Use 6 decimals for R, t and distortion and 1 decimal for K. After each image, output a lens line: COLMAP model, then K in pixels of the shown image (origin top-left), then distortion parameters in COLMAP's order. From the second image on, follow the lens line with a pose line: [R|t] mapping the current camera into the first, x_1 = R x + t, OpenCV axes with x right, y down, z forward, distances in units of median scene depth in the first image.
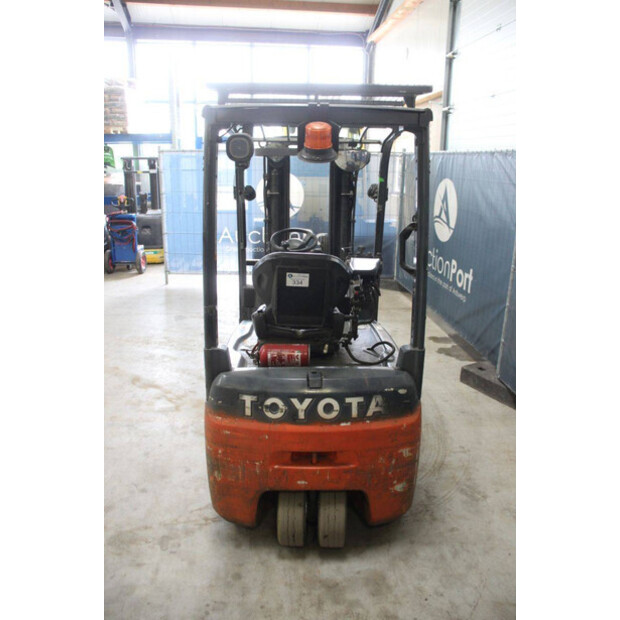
lens RADIAL K [[508.3, 0, 309.5], [0, 508.3, 312.3], [0, 0, 1]] dist [-0.136158, 0.071627]
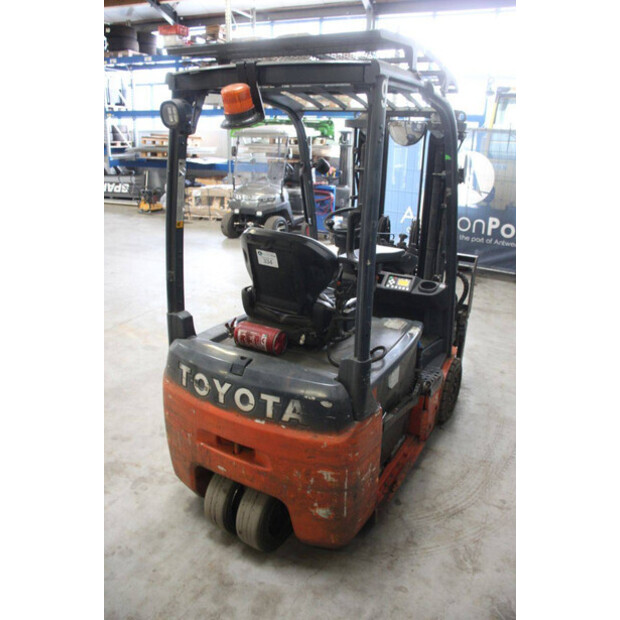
lens RADIAL K [[508.3, 0, 308.4], [0, 508.3, 312.7], [0, 0, 1]] dist [-0.136158, 0.071627]
pose [[0.858081, 0.180791, -0.480636, 0.532508], [-0.161799, 0.983487, 0.081077, -0.057170], [0.487358, 0.008196, 0.873164, 0.243177]]
